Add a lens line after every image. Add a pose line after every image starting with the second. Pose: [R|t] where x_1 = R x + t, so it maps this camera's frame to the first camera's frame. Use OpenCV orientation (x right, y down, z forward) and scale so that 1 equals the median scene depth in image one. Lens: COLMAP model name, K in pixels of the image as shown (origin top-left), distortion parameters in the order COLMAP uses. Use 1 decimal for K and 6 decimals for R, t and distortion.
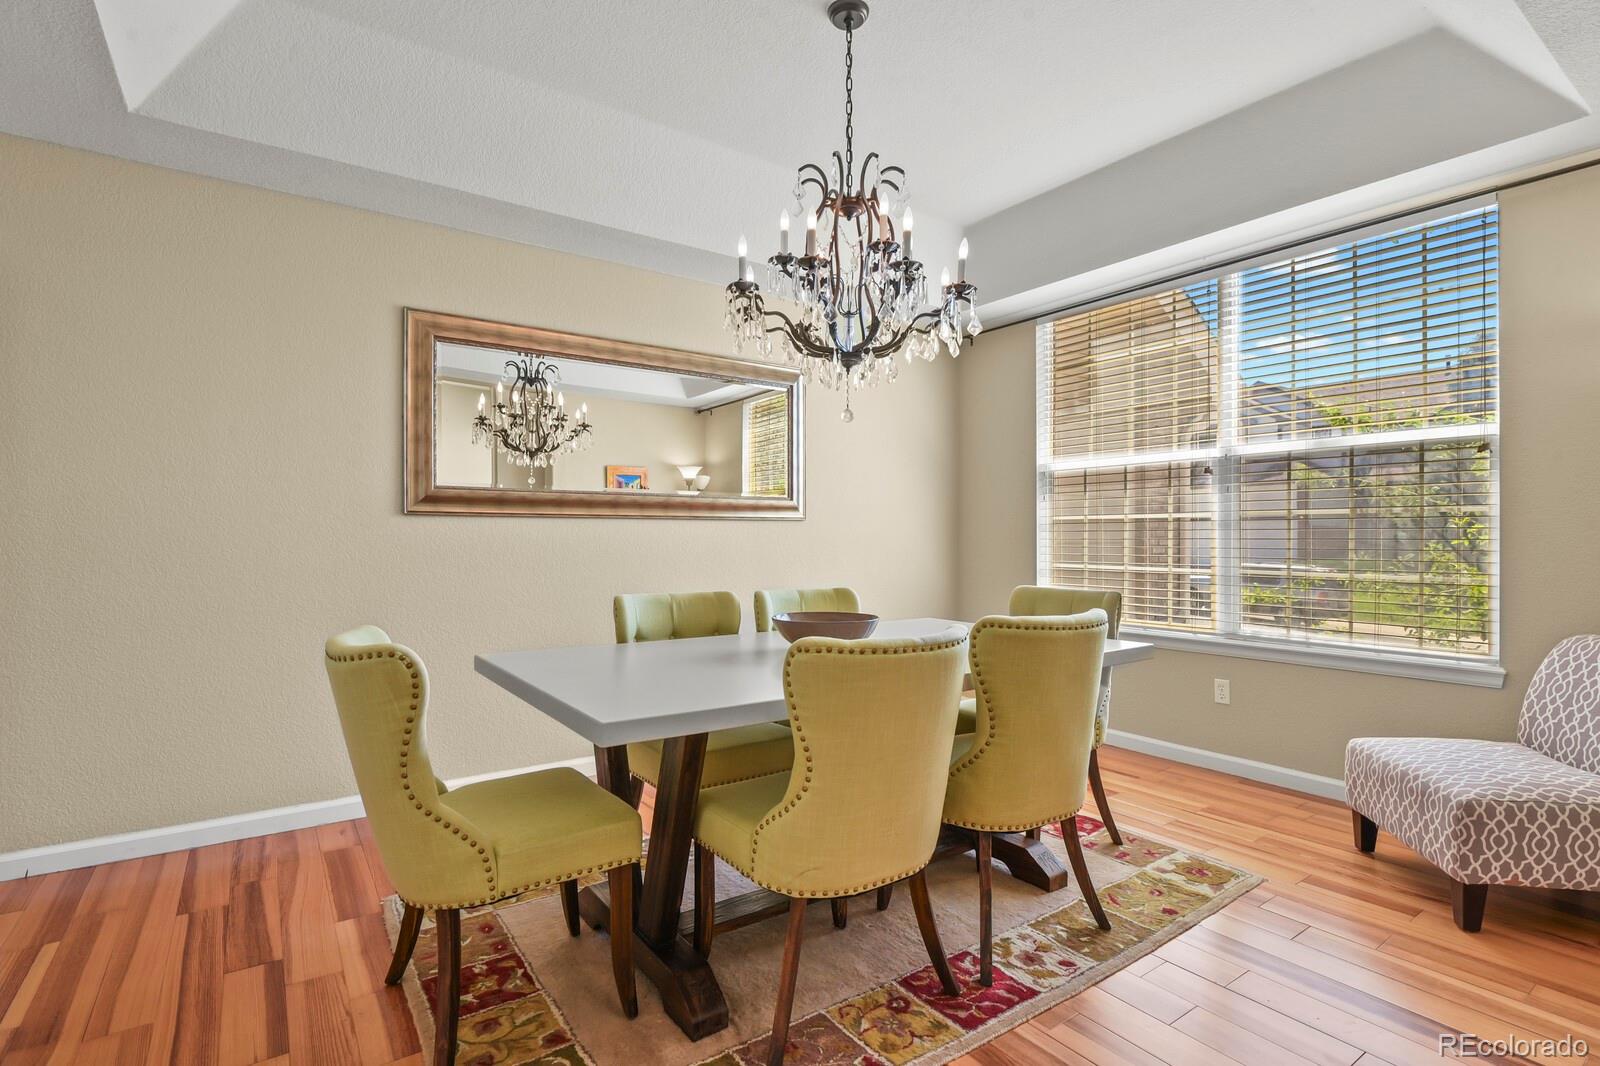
lens RADIAL K [[773.5, 0, 799.4], [0, 773.5, 541.8], [0, 0, 1]] dist [-0.010809, -0.003348]
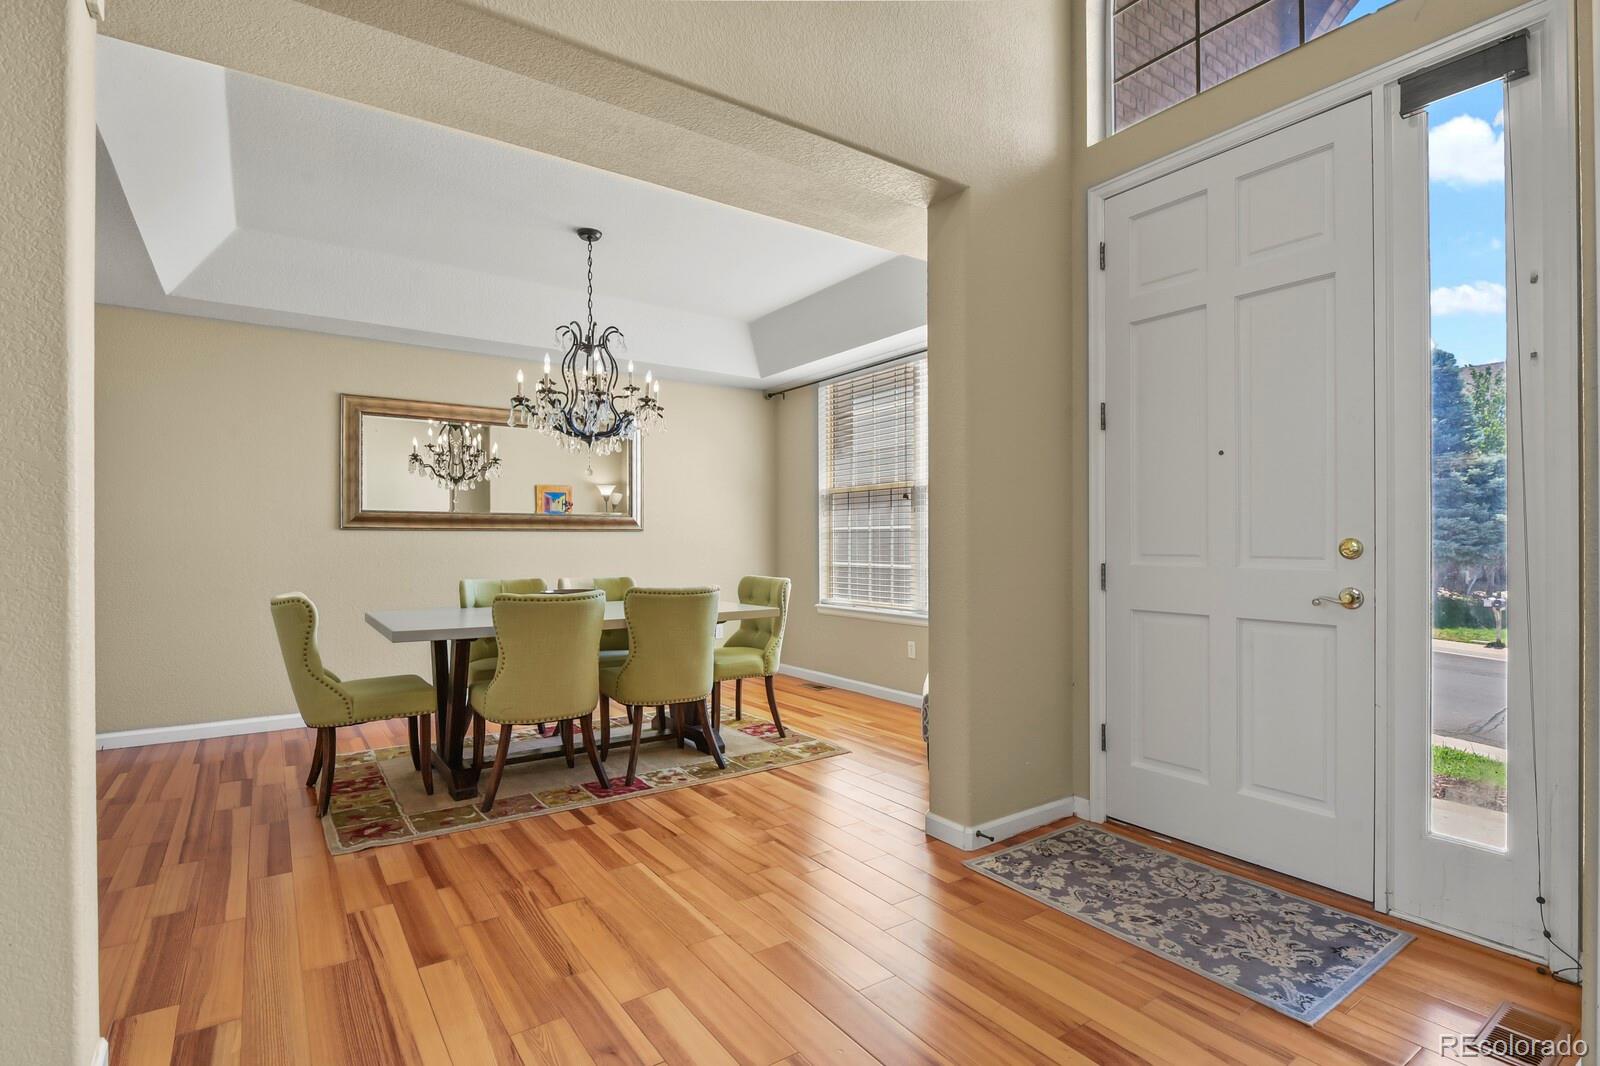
lens RADIAL K [[773.5, 0, 800.1], [0, 773.5, 540.6], [0, 0, 1]] dist [-0.010809, -0.003348]
pose [[0.999986, -0.002740, -0.004441, 0.492918], [0.002706, 0.999966, -0.007781, 0.001276], [0.004462, 0.007769, 0.999960, -0.636195]]
